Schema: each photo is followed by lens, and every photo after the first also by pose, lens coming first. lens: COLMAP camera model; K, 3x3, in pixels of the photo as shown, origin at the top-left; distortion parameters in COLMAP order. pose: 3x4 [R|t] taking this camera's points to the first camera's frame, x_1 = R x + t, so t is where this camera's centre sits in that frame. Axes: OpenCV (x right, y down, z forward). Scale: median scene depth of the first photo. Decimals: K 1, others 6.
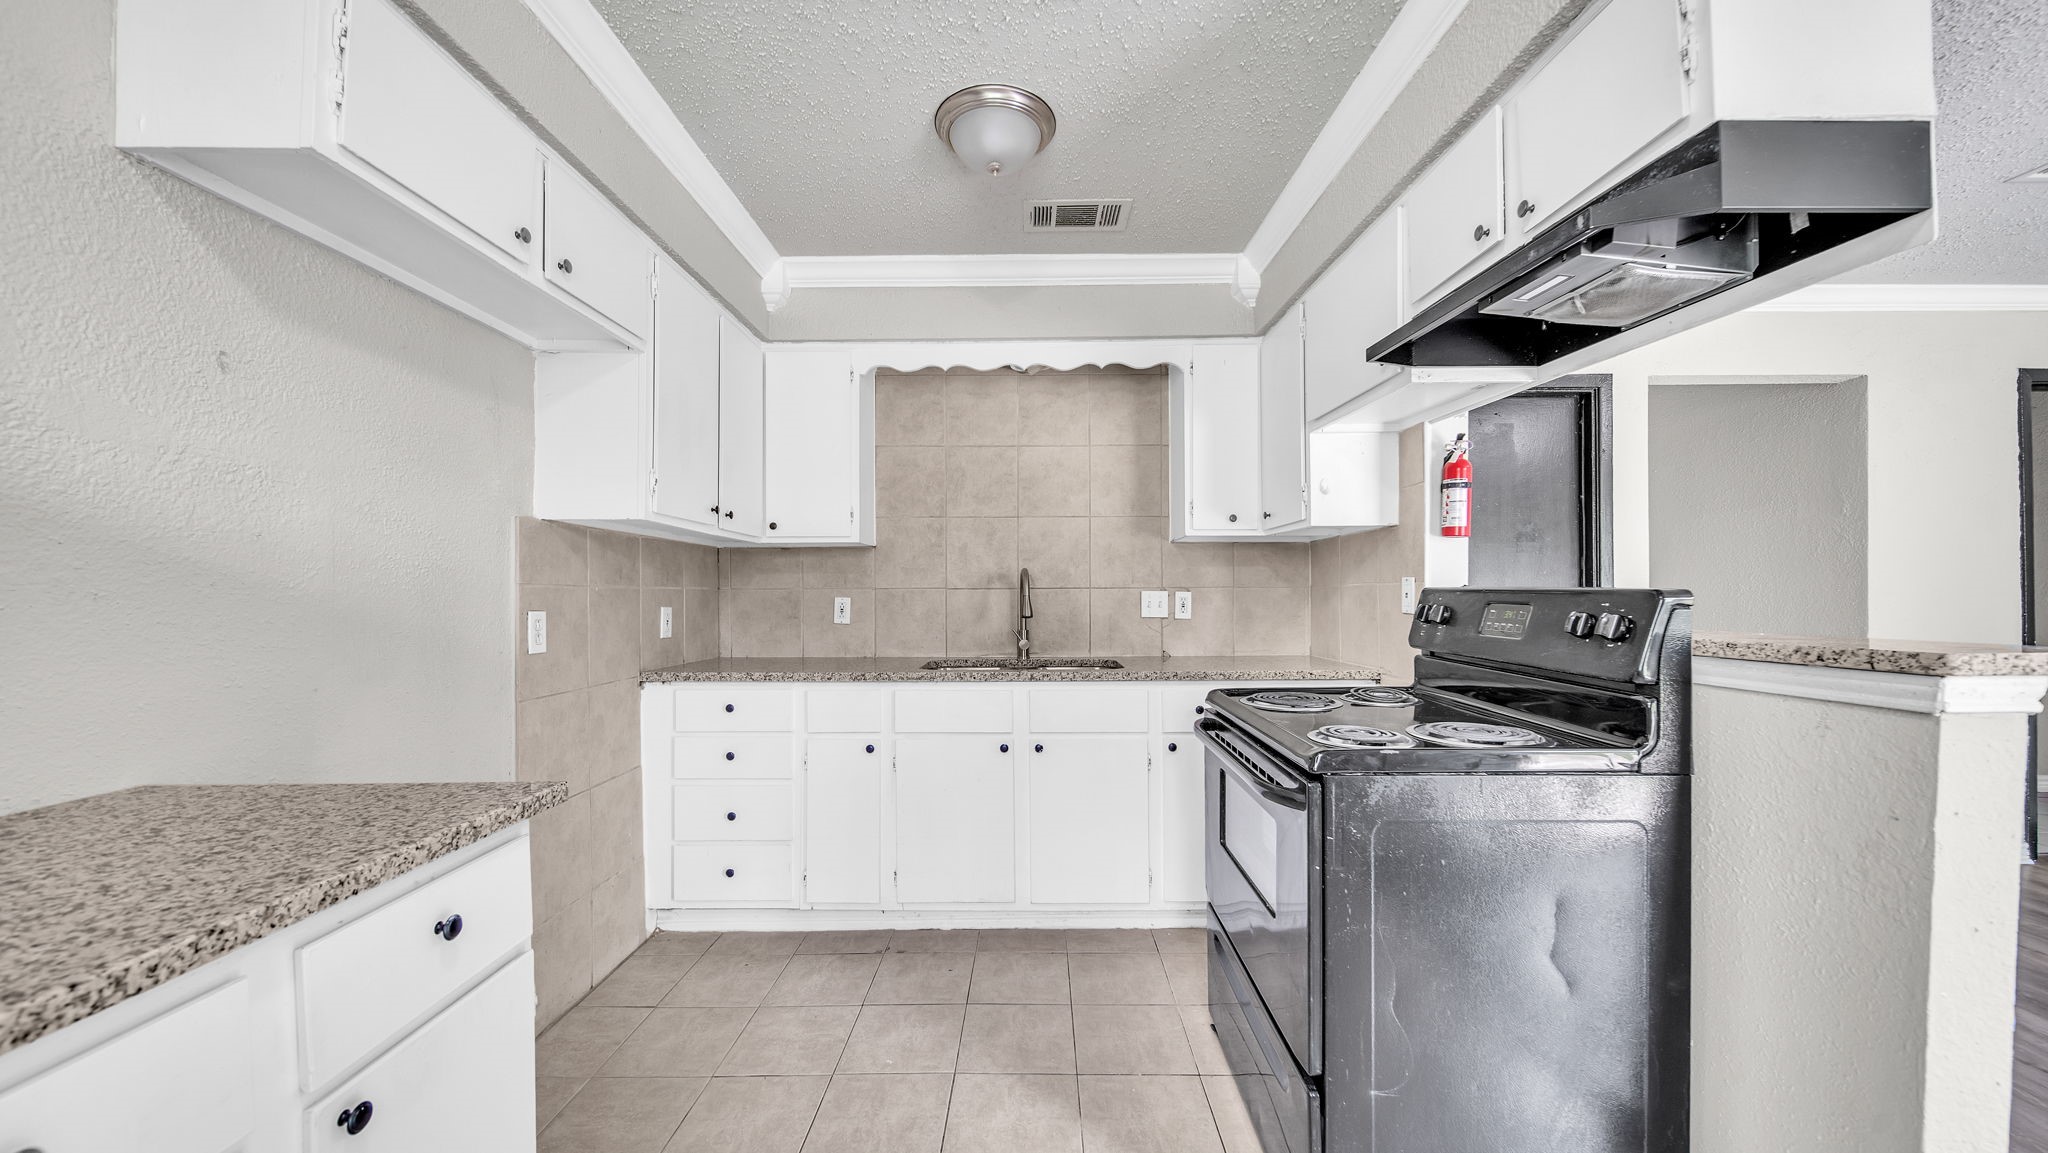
lens RADIAL K [[726.3, 0, 1027.6], [0, 726.3, 590.0], [0, 0, 1]] dist [0.001478, -0.000283]
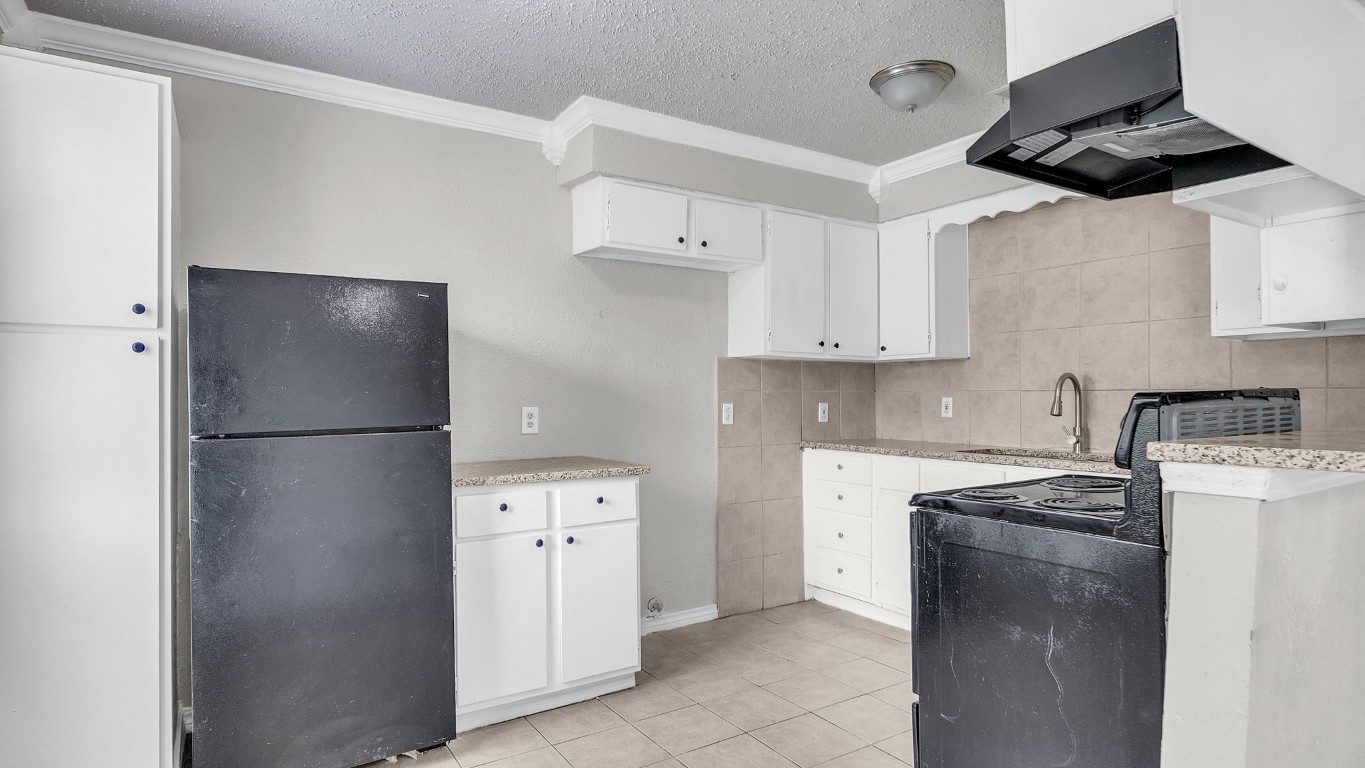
lens RADIAL K [[734.7, 0, 683.0], [0, 734.7, 385.2], [0, 0, 1]] dist [-0.005287, -0.000054]
pose [[0.547879, -0.009601, -0.836502, 0.697914], [0.003713, 0.999952, -0.009045, -0.002399], [0.836549, 0.001850, 0.547889, -0.154182]]
